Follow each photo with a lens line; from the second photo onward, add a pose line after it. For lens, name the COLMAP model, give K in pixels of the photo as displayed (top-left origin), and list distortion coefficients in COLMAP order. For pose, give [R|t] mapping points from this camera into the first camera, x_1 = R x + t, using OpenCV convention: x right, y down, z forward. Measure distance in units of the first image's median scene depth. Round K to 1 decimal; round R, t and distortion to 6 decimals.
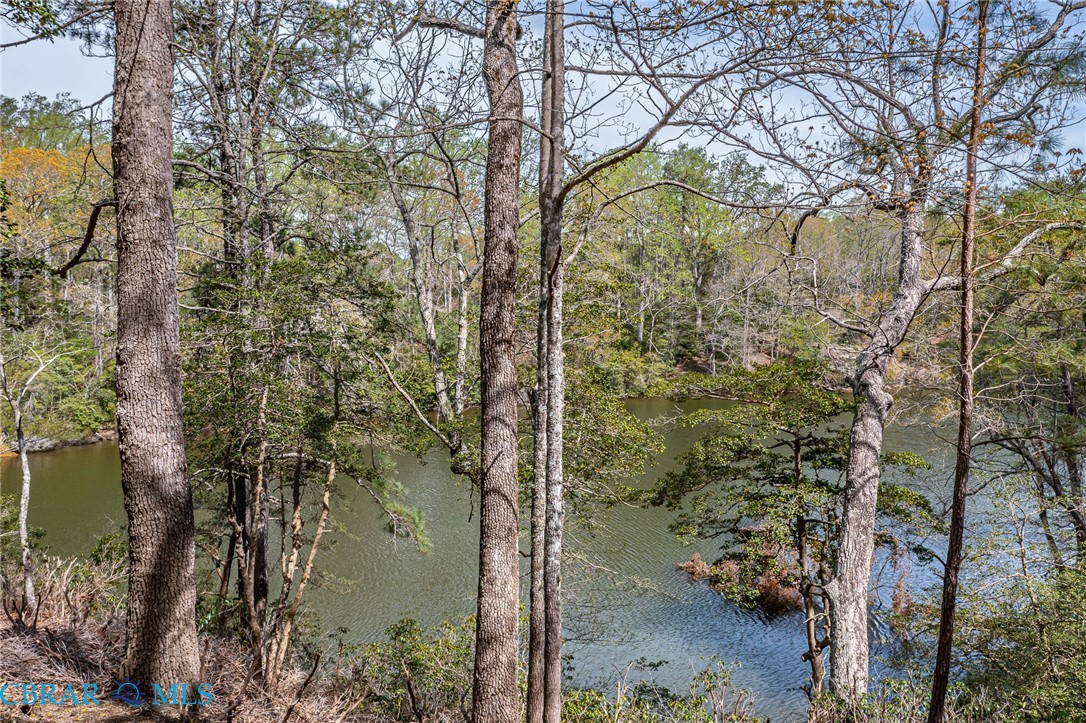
lens RADIAL K [[866.1, 0, 543.2], [0, 866.1, 362.8], [0, 0, 1]] dist [-0.000729, 0.000053]
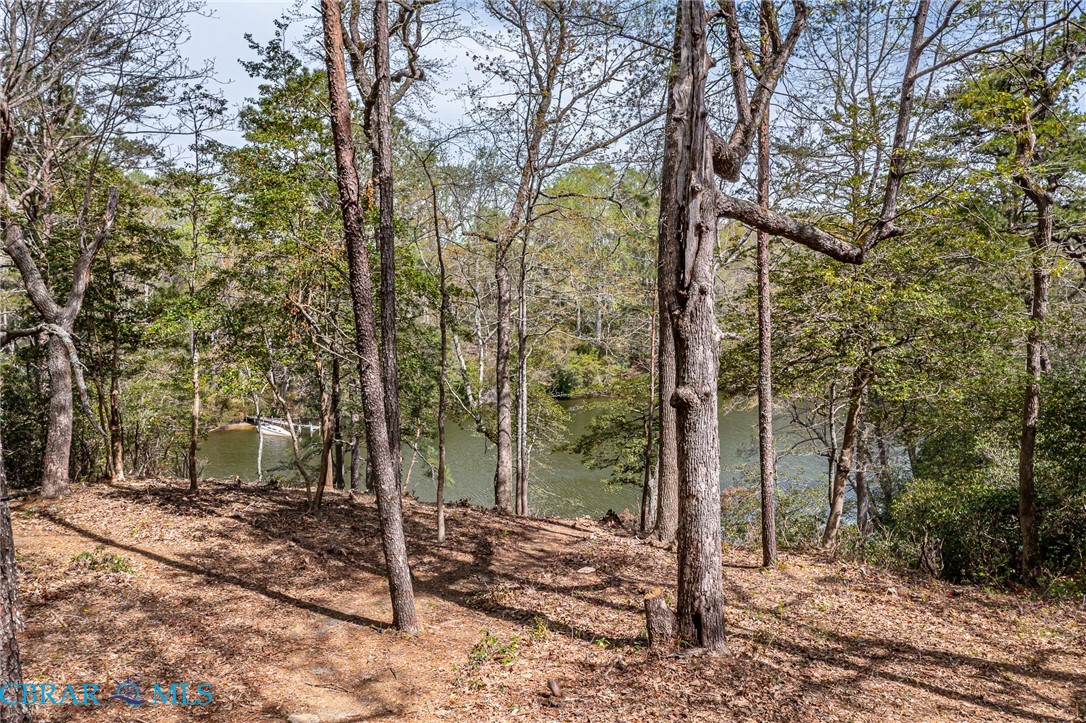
lens RADIAL K [[866.1, 0, 543.1], [0, 866.1, 362.4], [0, 0, 1]] dist [-0.000729, 0.000053]
pose [[0.999223, -0.009605, 0.038227, -0.029354], [0.009577, 0.999954, 0.000917, -0.073038], [-0.038234, -0.000550, 0.999269, -1.770703]]
